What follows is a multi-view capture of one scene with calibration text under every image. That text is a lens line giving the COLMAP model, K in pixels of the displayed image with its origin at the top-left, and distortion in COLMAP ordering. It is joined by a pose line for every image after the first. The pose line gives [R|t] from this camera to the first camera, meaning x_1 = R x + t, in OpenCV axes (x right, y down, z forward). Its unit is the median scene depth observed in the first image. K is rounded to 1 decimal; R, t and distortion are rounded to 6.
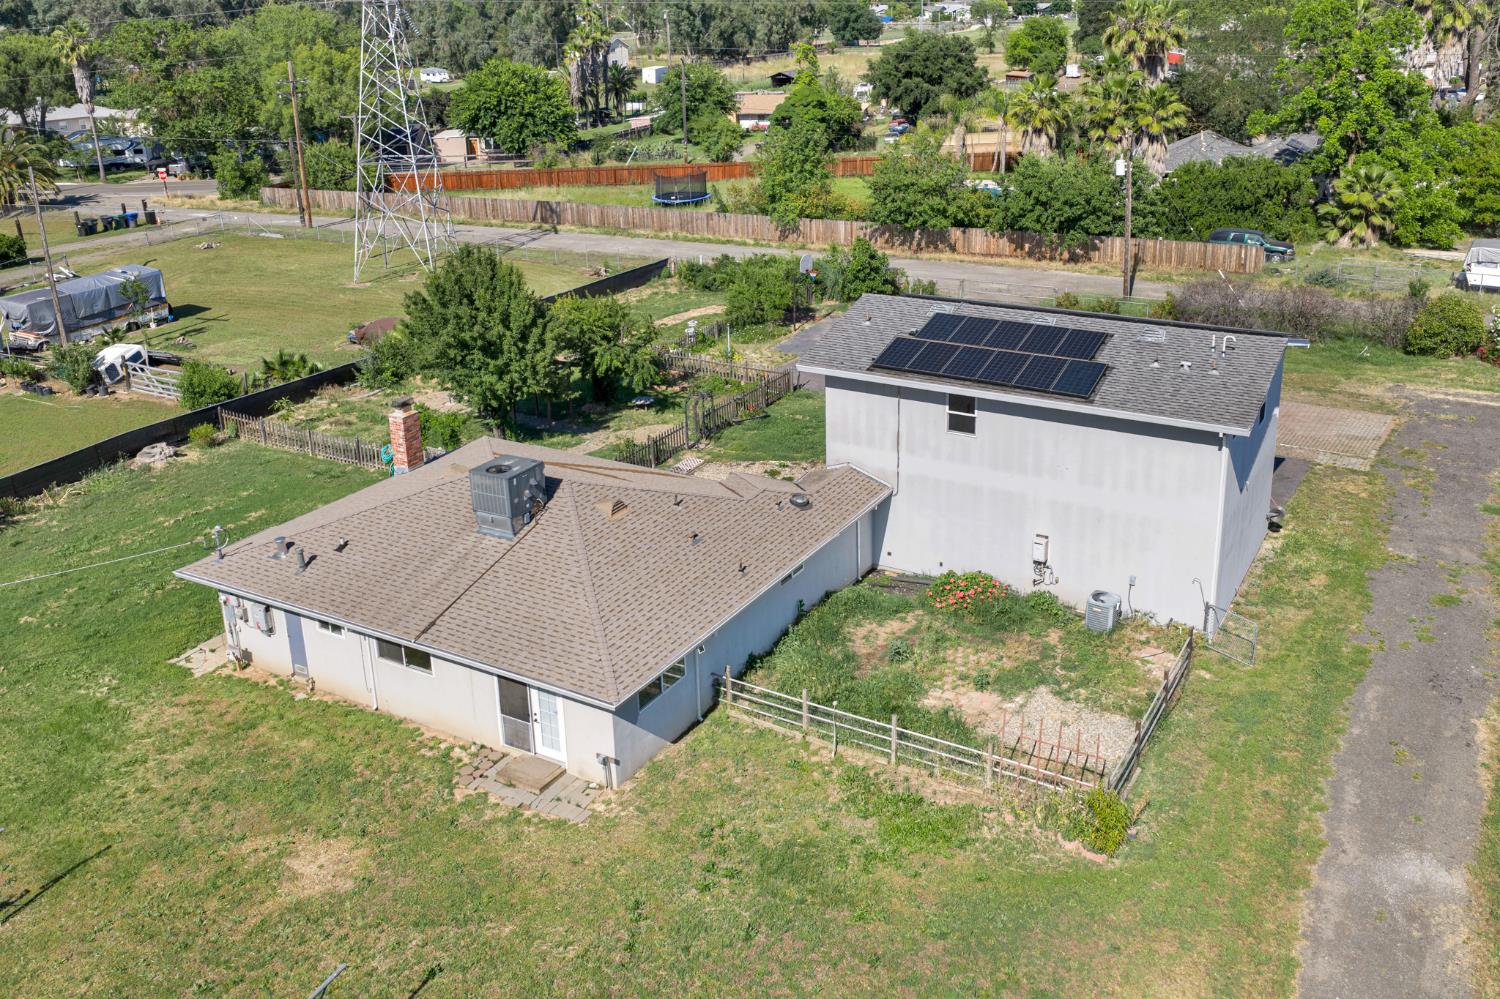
lens RADIAL K [[1264.7, 0, 757.0], [0, 1264.7, 495.6], [0, 0, 1]] dist [0.013332, -0.012226]
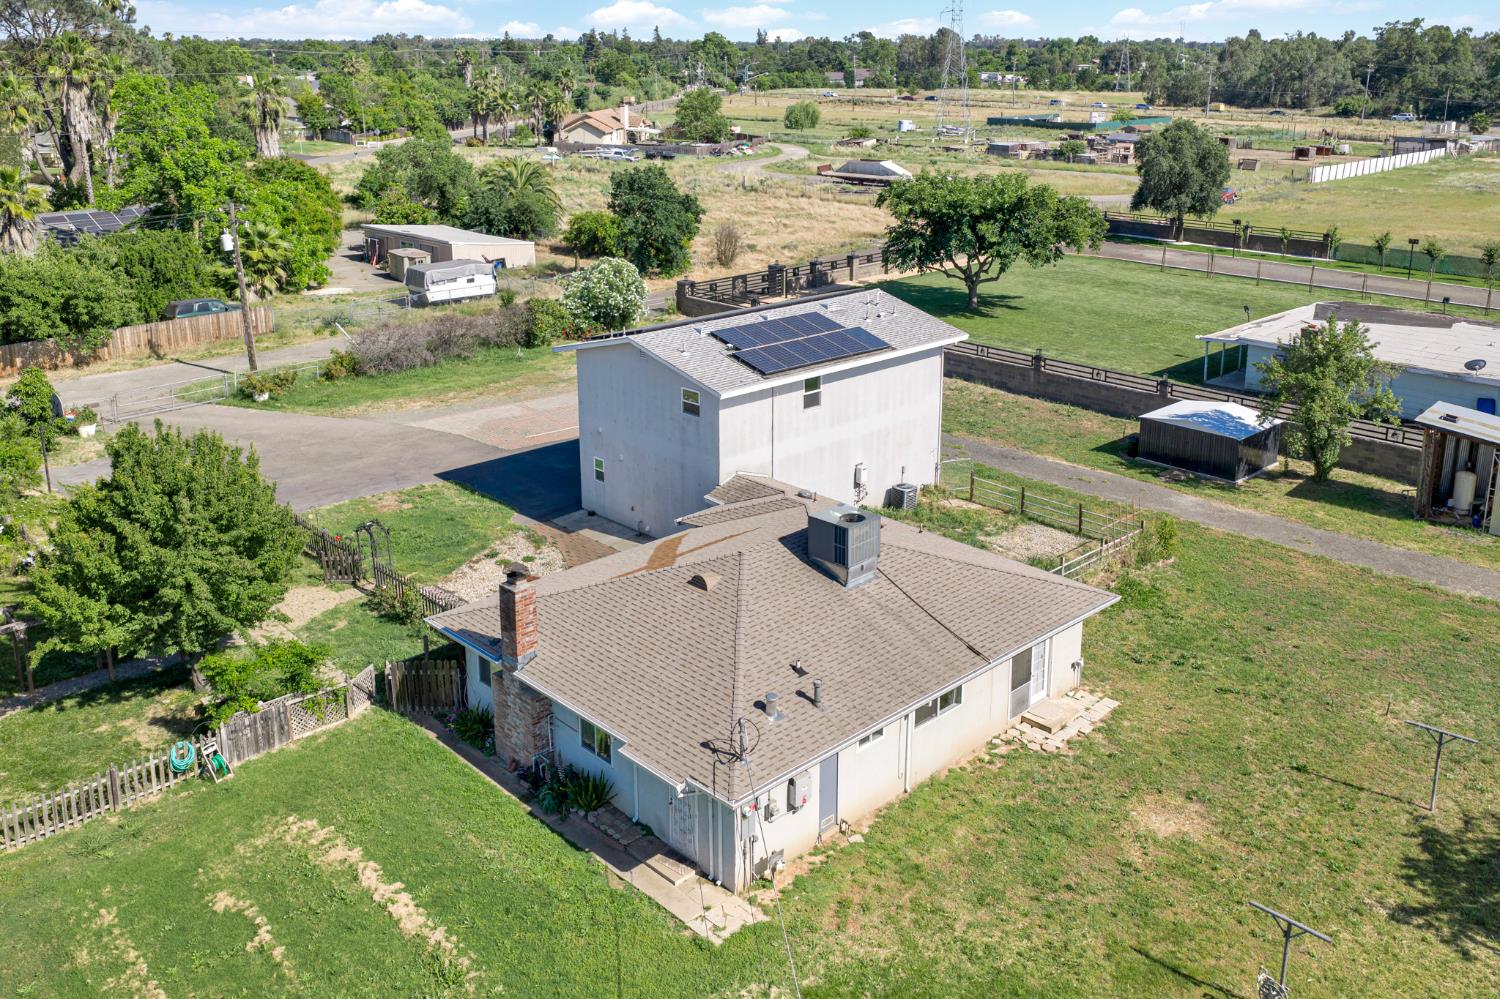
lens RADIAL K [[1293.8, 0, 751.2], [0, 1293.8, 495.6], [0, 0, 1]] dist [0.005927, 0.000680]
pose [[0.265944, -0.300150, 0.916070, -1.117222], [0.357879, 0.913119, 0.195288, -0.257378], [-0.895096, 0.275906, 0.350256, 0.677172]]
